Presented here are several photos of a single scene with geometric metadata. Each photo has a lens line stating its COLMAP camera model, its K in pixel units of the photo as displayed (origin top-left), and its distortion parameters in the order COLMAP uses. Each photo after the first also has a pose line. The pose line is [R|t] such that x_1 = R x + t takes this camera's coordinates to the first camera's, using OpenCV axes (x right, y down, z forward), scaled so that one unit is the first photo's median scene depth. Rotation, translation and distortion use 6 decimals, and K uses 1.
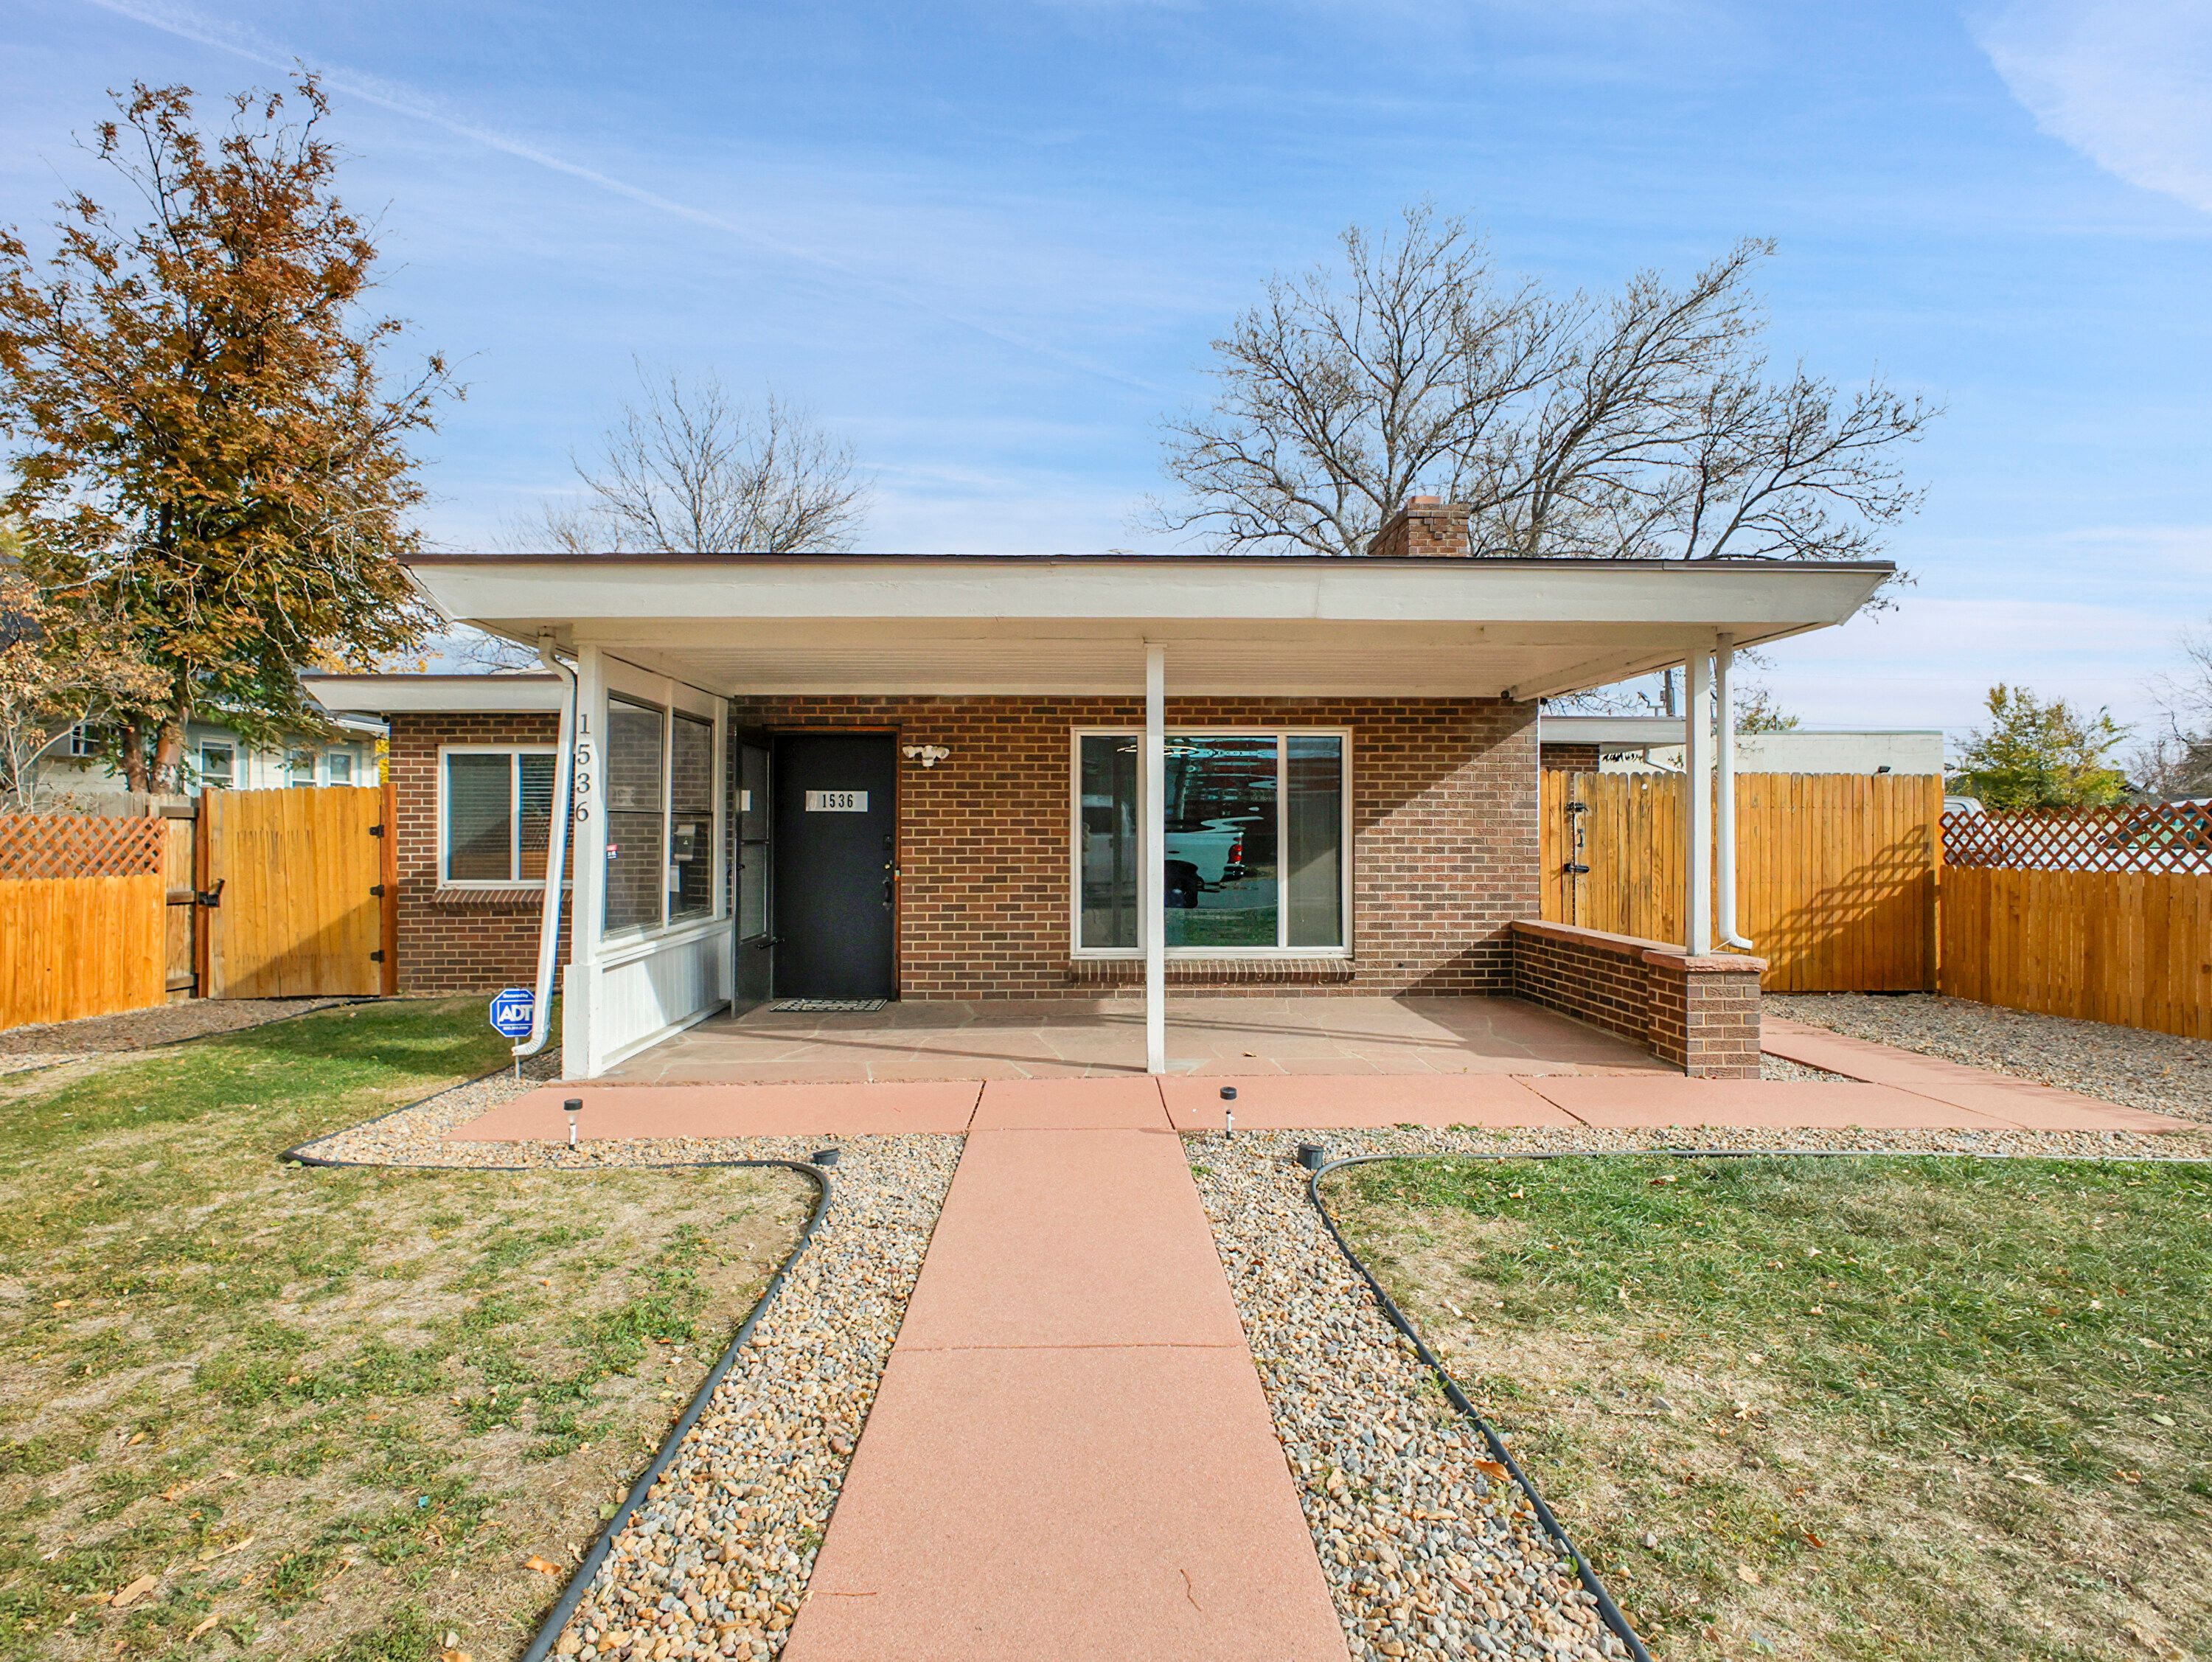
lens RADIAL K [[1116.5, 0, 1103.4], [0, 1116.5, 841.7], [0, 0, 1]] dist [0.006371, -0.004160]
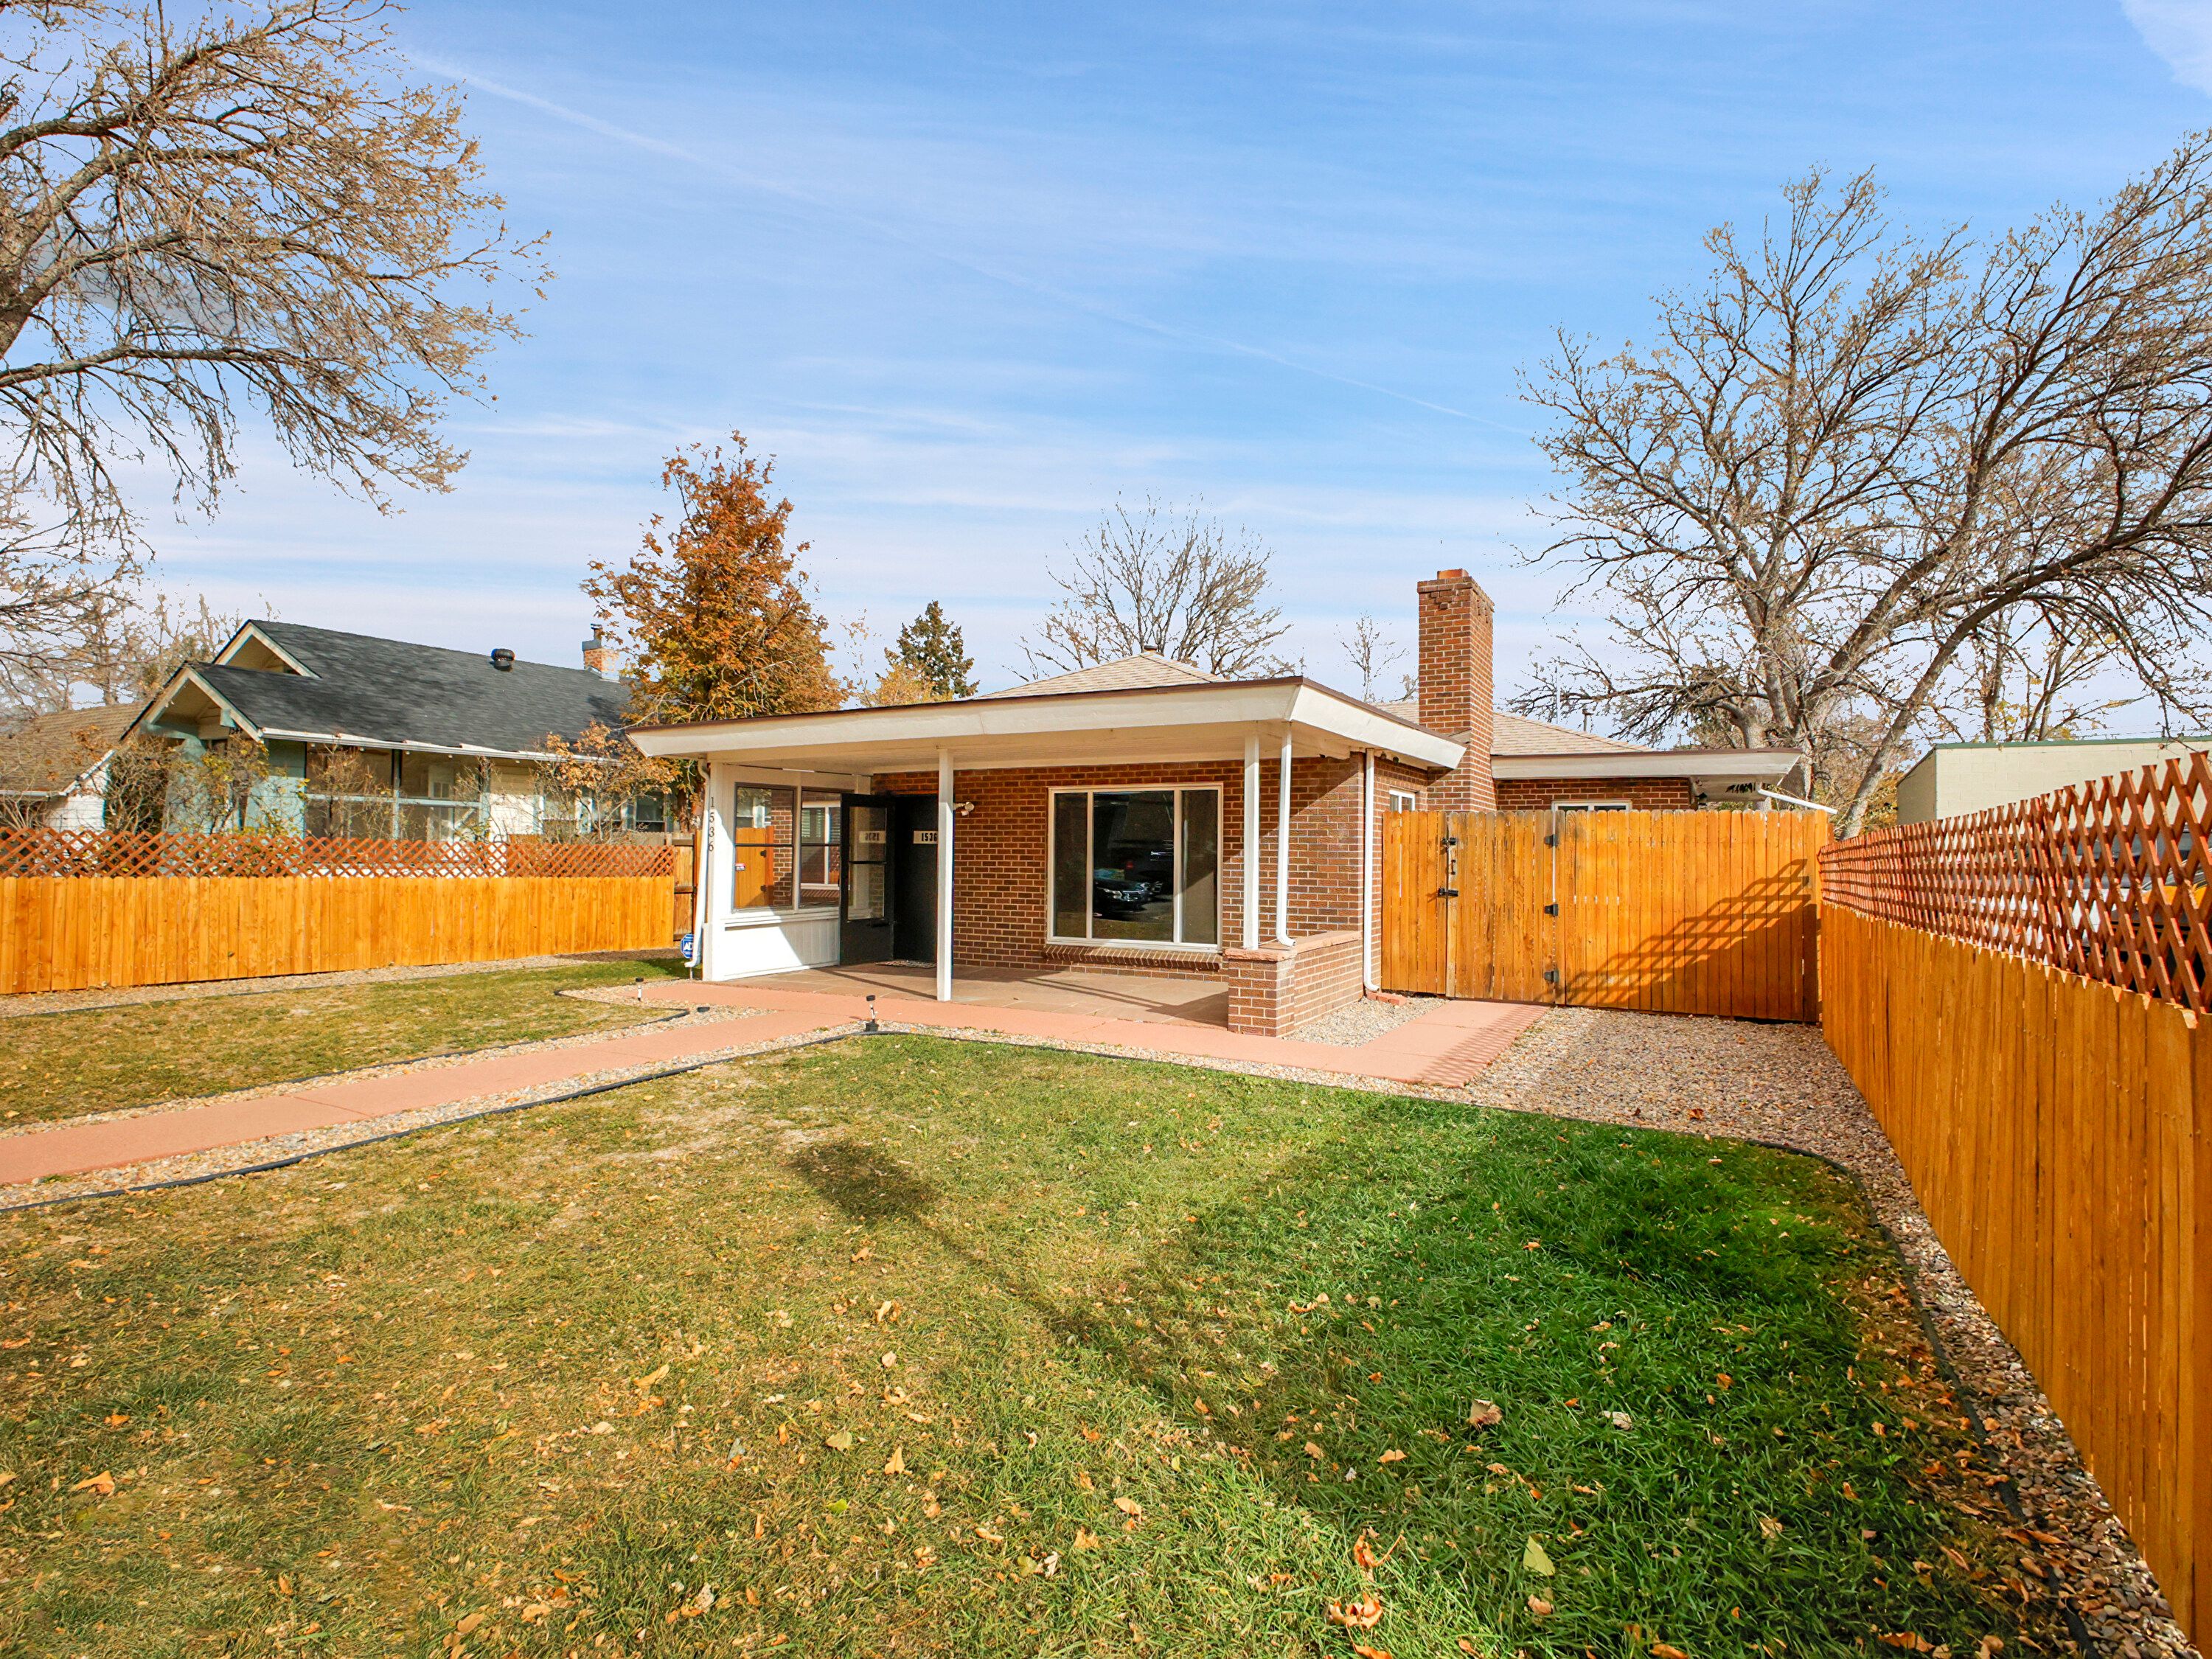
lens RADIAL K [[1116.5, 0, 1103.5], [0, 1116.5, 825.8], [0, 0, 1]] dist [0.006371, -0.004160]
pose [[0.859573, -0.004484, -0.510994, 0.707934], [-0.011723, 0.999525, -0.028491, -0.008965], [0.510879, 0.030481, 0.859112, -0.215299]]
